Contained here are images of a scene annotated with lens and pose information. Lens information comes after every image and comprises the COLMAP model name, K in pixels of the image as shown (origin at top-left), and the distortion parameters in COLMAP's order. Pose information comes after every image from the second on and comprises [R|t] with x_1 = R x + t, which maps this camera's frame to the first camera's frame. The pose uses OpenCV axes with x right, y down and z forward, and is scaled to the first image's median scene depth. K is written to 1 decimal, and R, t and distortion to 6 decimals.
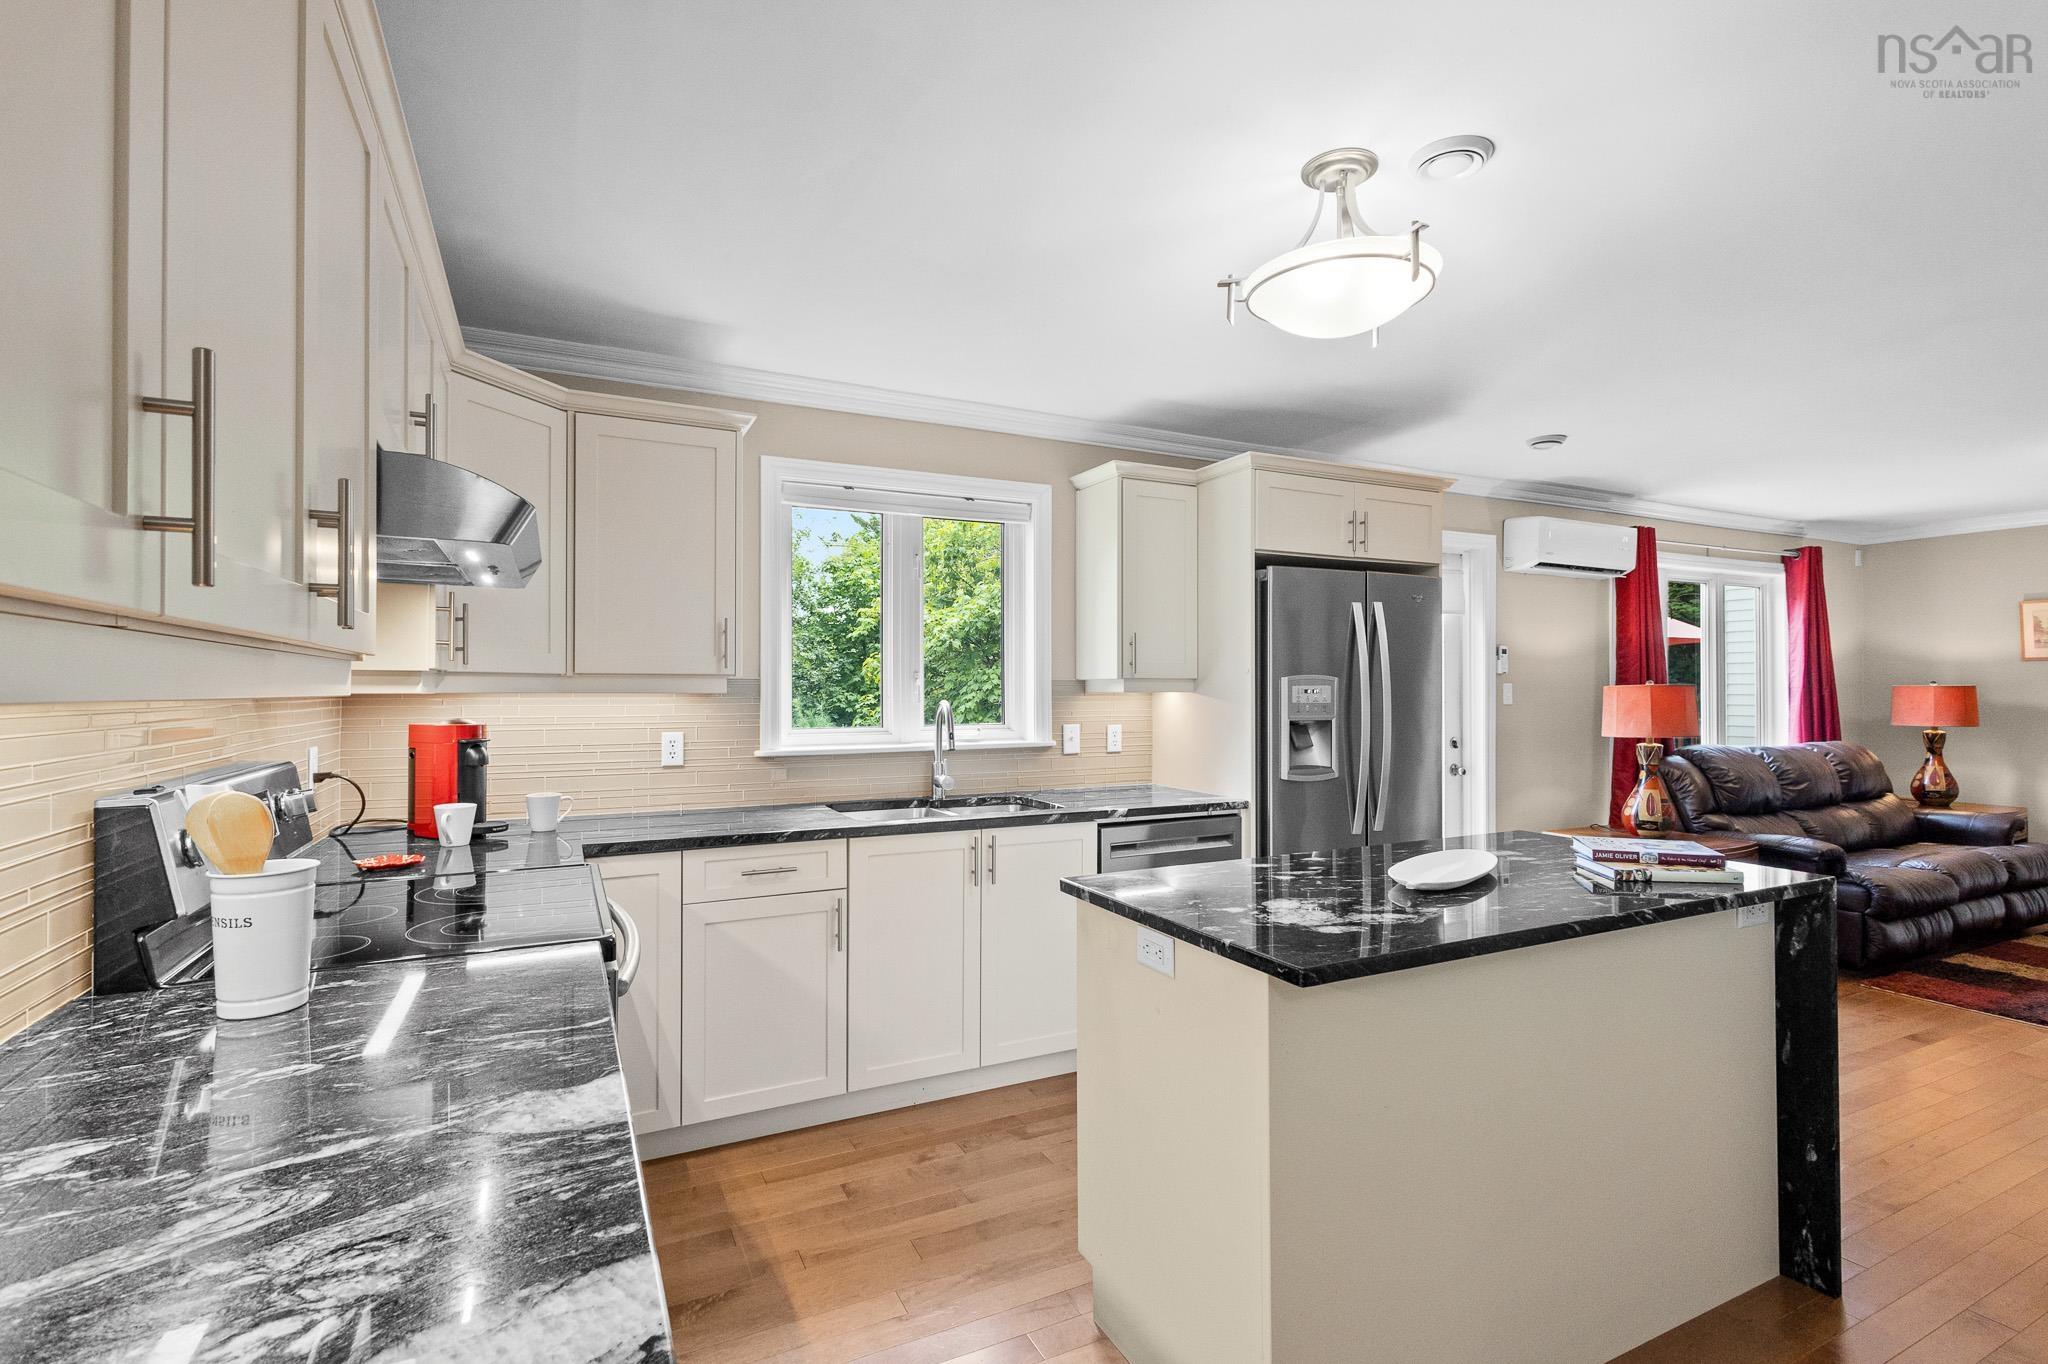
lens RADIAL K [[945.9, 0, 1022.9], [0, 945.9, 678.6], [0, 0, 1]] dist [0.014343, -0.005750]
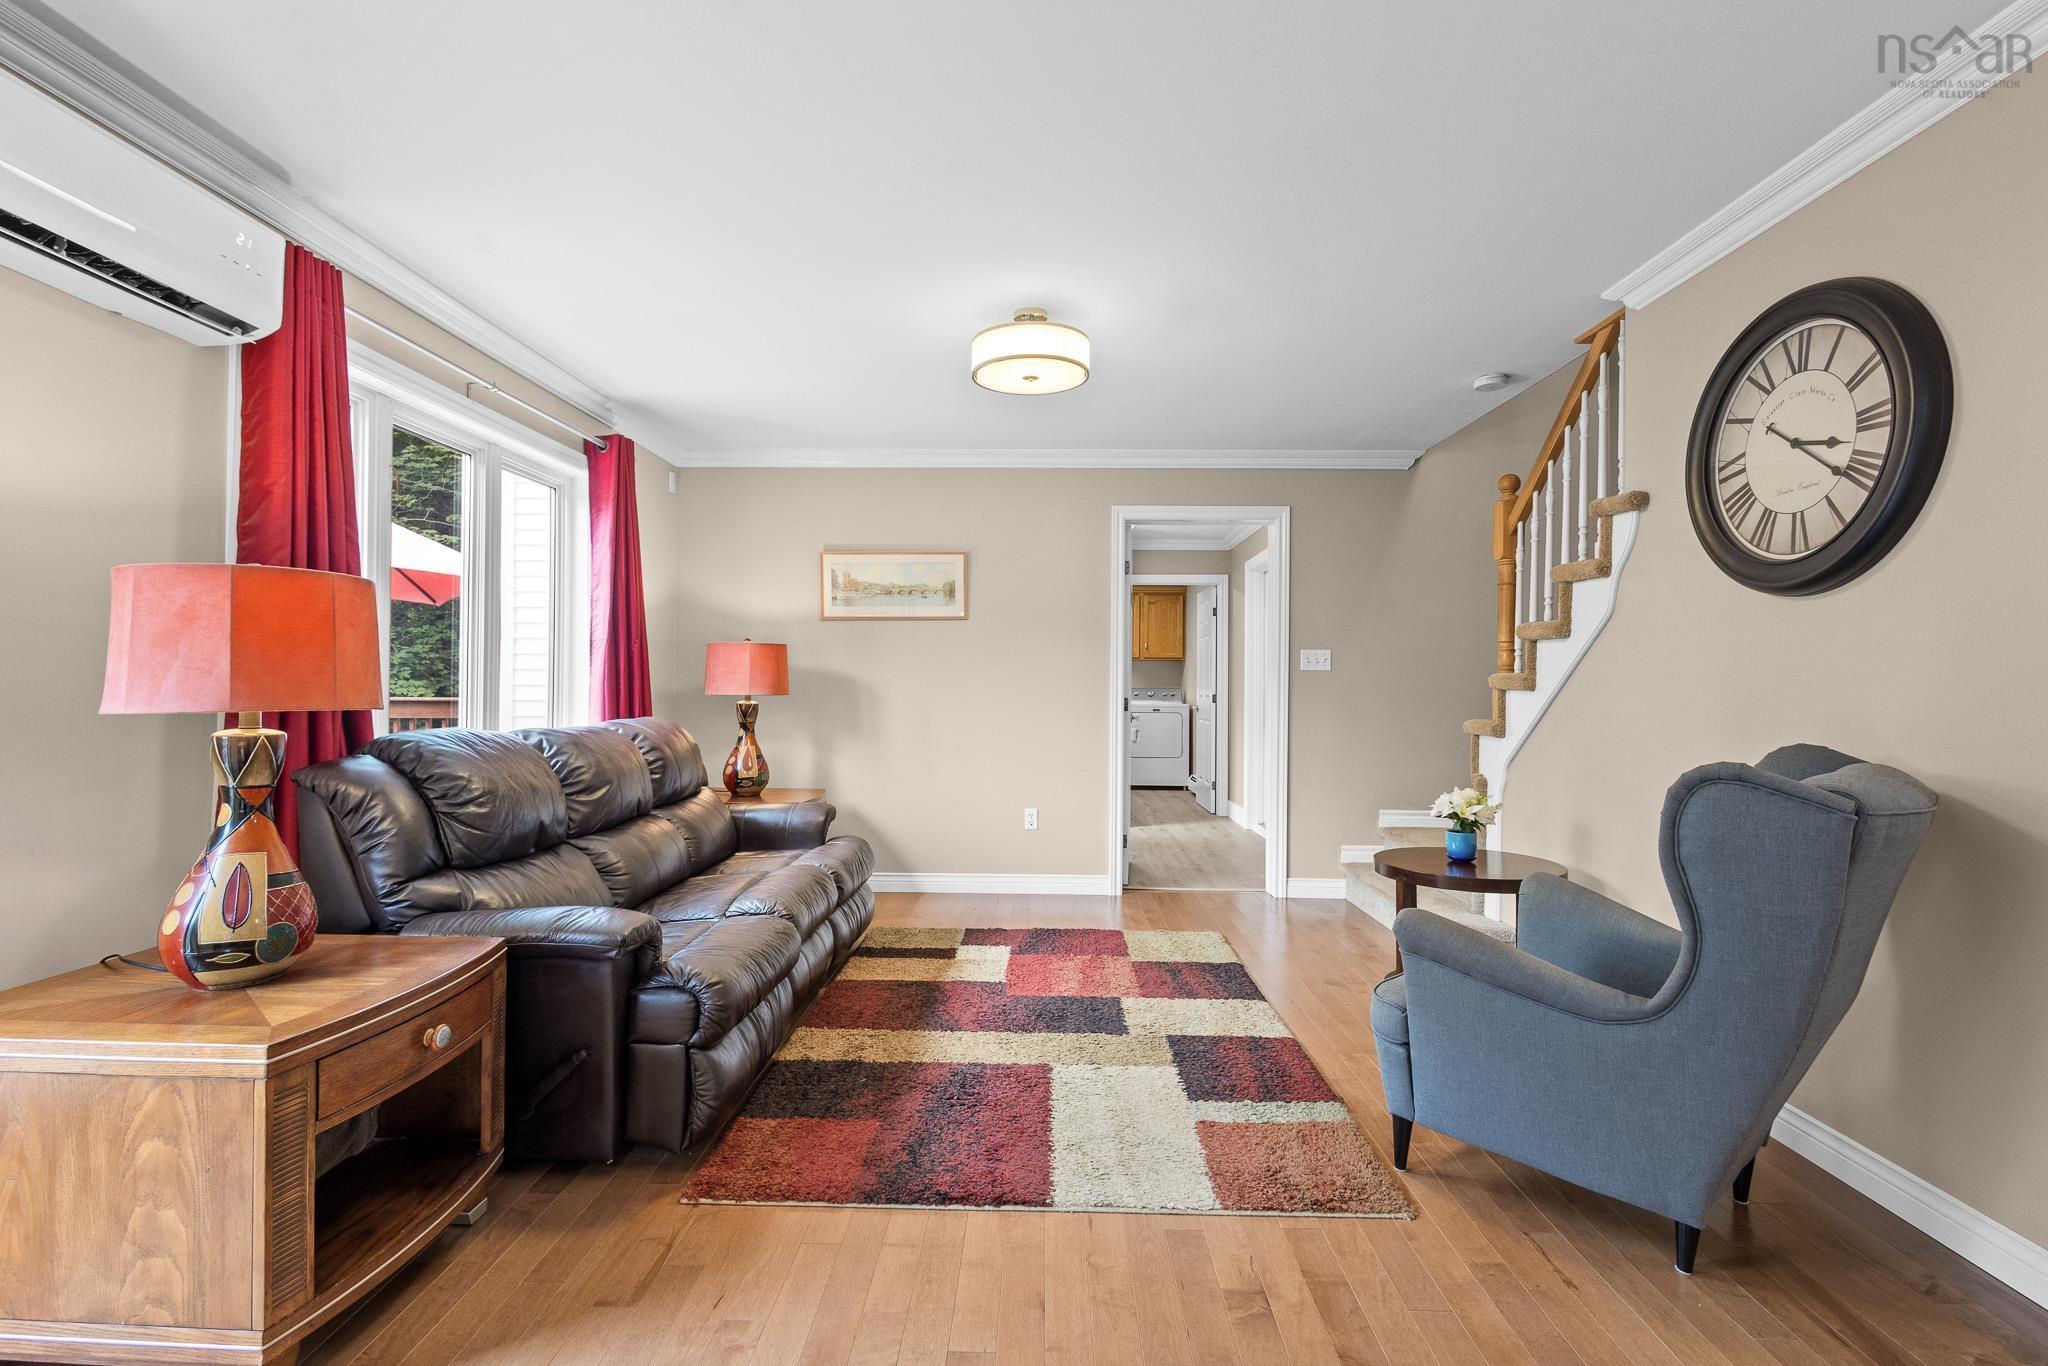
lens RADIAL K [[945.9, 0, 1023.5], [0, 945.9, 678.3], [0, 0, 1]] dist [0.014343, -0.005750]
pose [[0.462303, 0.011685, 0.886645, 0.598423], [-0.018049, 0.999830, -0.003766, 0.056313], [-0.886538, -0.014262, 0.462436, 0.710955]]
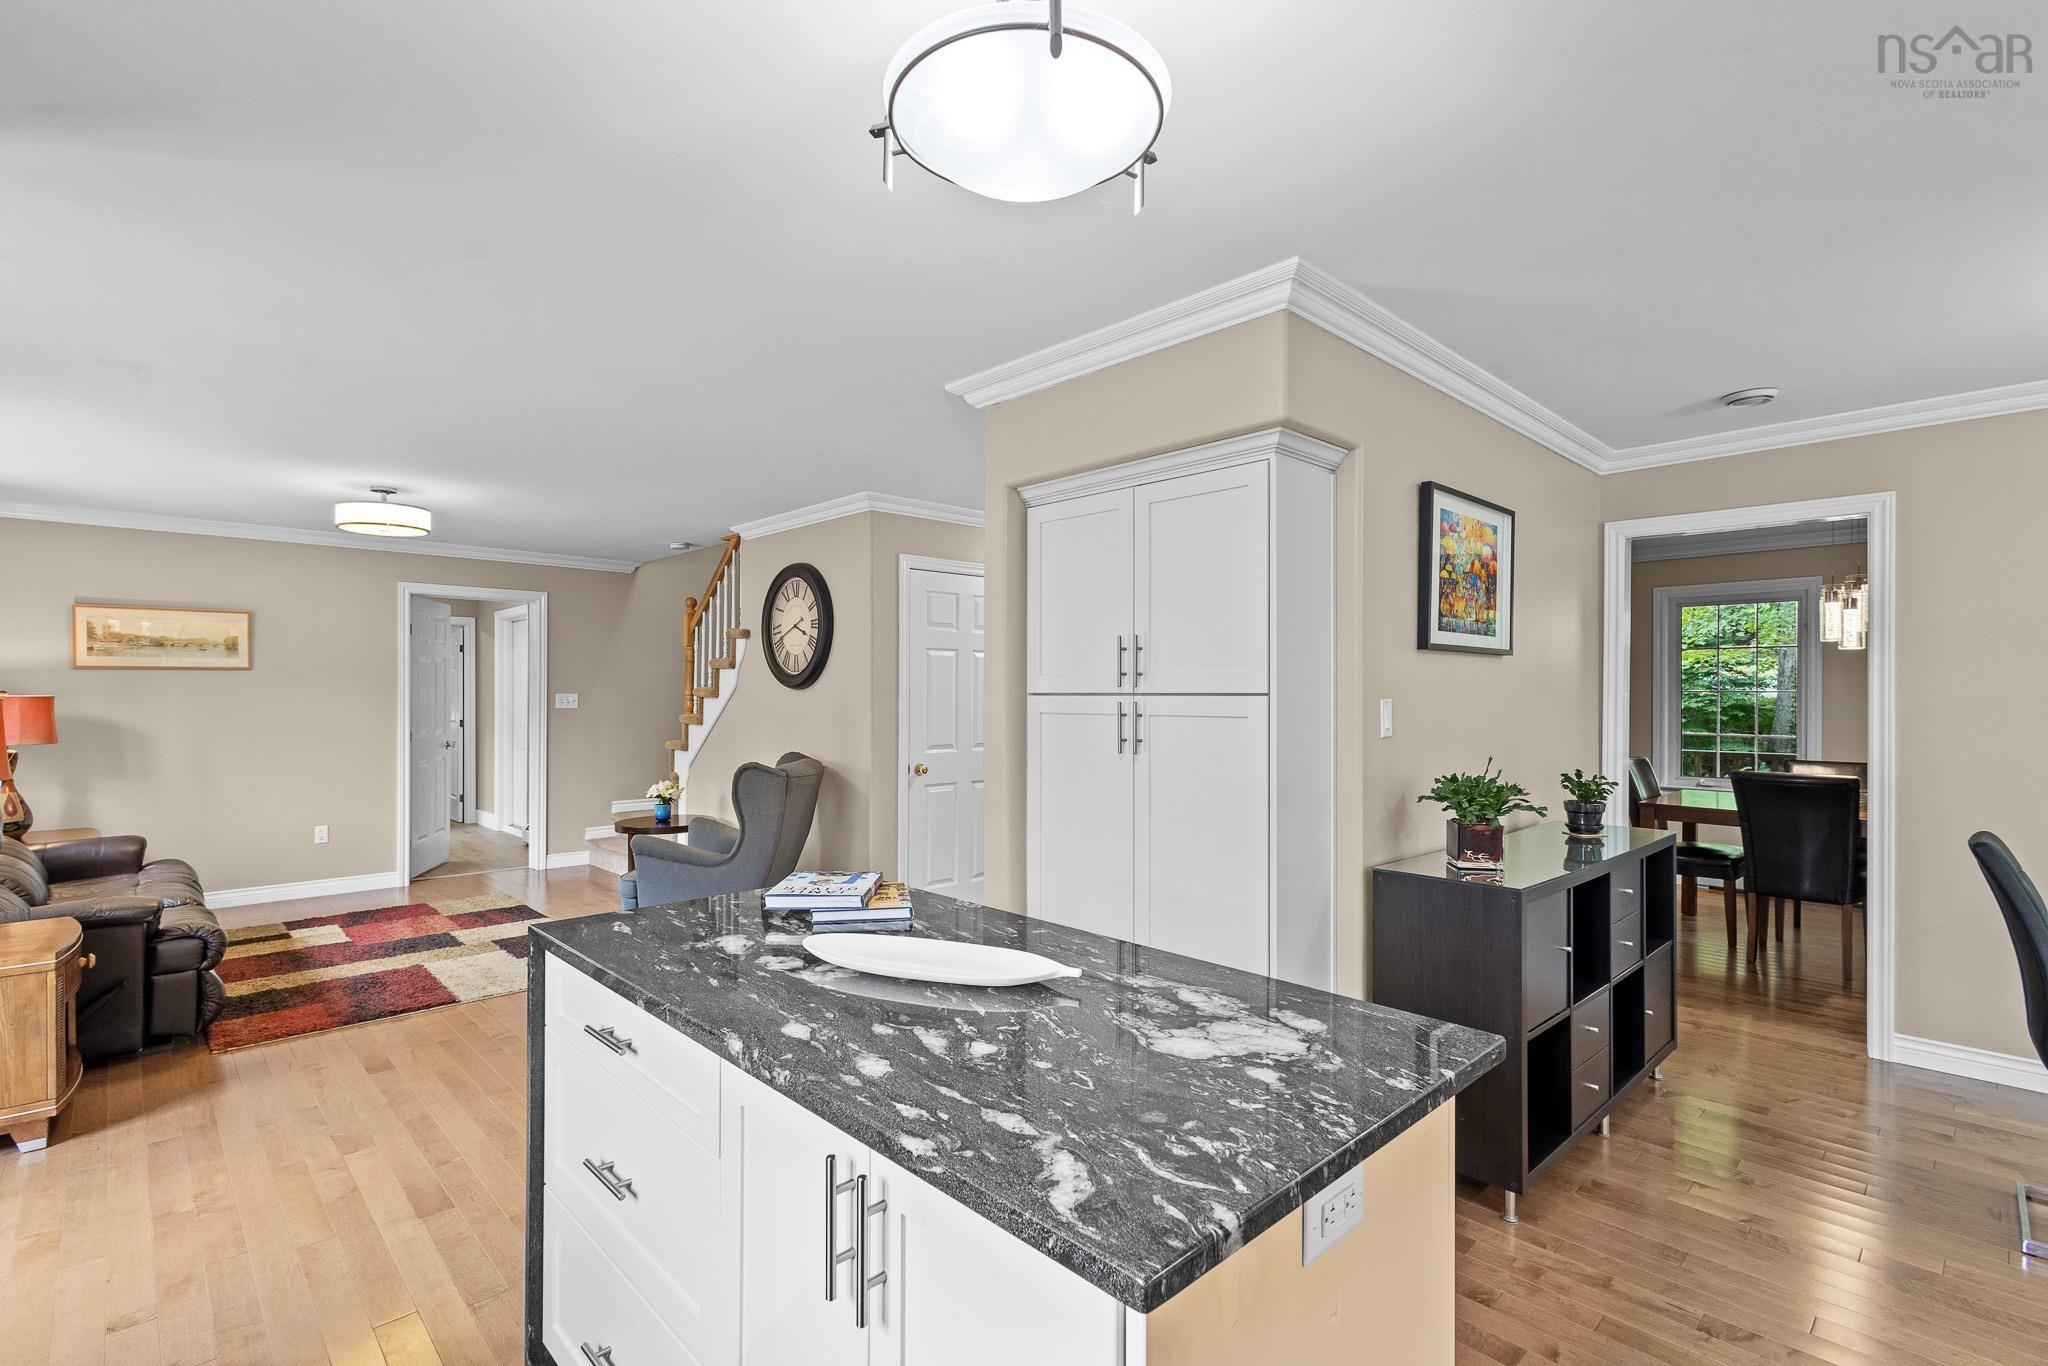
lens RADIAL K [[945.9, 0, 1024.6], [0, 945.9, 696.9], [0, 0, 1]] dist [0.014343, -0.005750]
pose [[-0.299486, -0.004235, 0.954091, -0.170486], [-0.011199, 0.999937, 0.000923, -0.004881], [-0.954035, -0.010408, -0.299514, 0.652897]]
